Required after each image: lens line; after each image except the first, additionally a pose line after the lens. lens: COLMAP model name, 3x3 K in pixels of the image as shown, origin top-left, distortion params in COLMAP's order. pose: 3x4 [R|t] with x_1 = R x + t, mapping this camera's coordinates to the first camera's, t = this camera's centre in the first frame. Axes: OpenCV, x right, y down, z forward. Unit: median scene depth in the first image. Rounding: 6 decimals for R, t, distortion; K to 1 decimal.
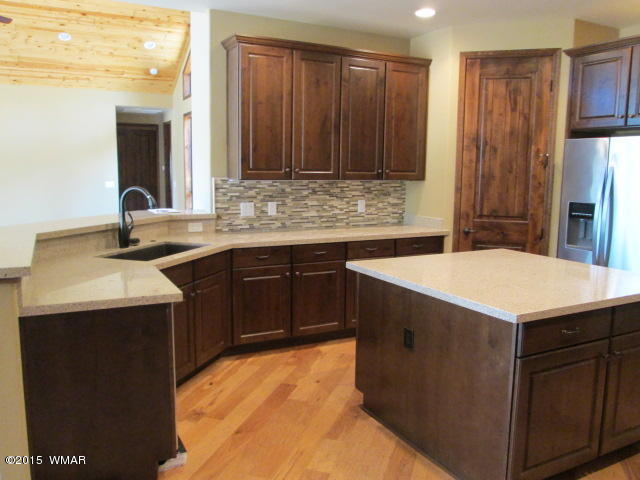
lens RADIAL K [[531.4, 0, 319.5], [0, 531.4, 236.0], [0, 0, 1]] dist [-0.046283, 0.020201]
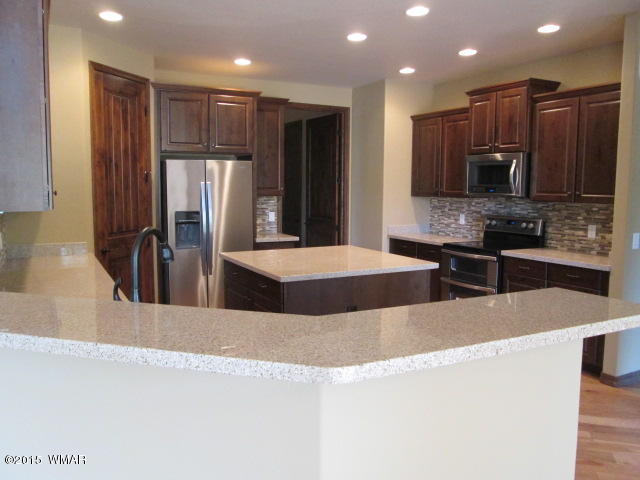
lens RADIAL K [[531.4, 0, 321.8], [0, 531.4, 239.1], [0, 0, 1]] dist [-0.046283, 0.020201]
pose [[-0.016310, -0.116096, 0.993104, -0.708220], [0.123427, 0.985406, 0.117223, -0.099011], [-0.992220, 0.124488, -0.001743, 0.647937]]
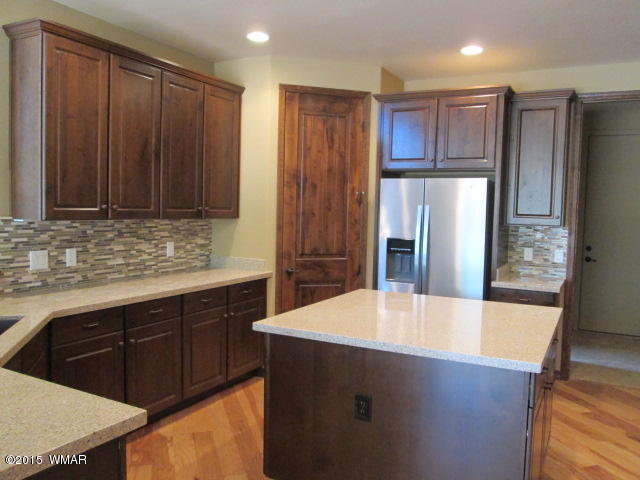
lens RADIAL K [[531.4, 0, 317.9], [0, 531.4, 239.3], [0, 0, 1]] dist [-0.046283, 0.020201]
pose [[0.825999, -0.028019, 0.562975, -0.226223], [0.059572, 0.997510, -0.037759, -0.029198], [-0.560515, 0.064727, 0.825611, 0.194010]]
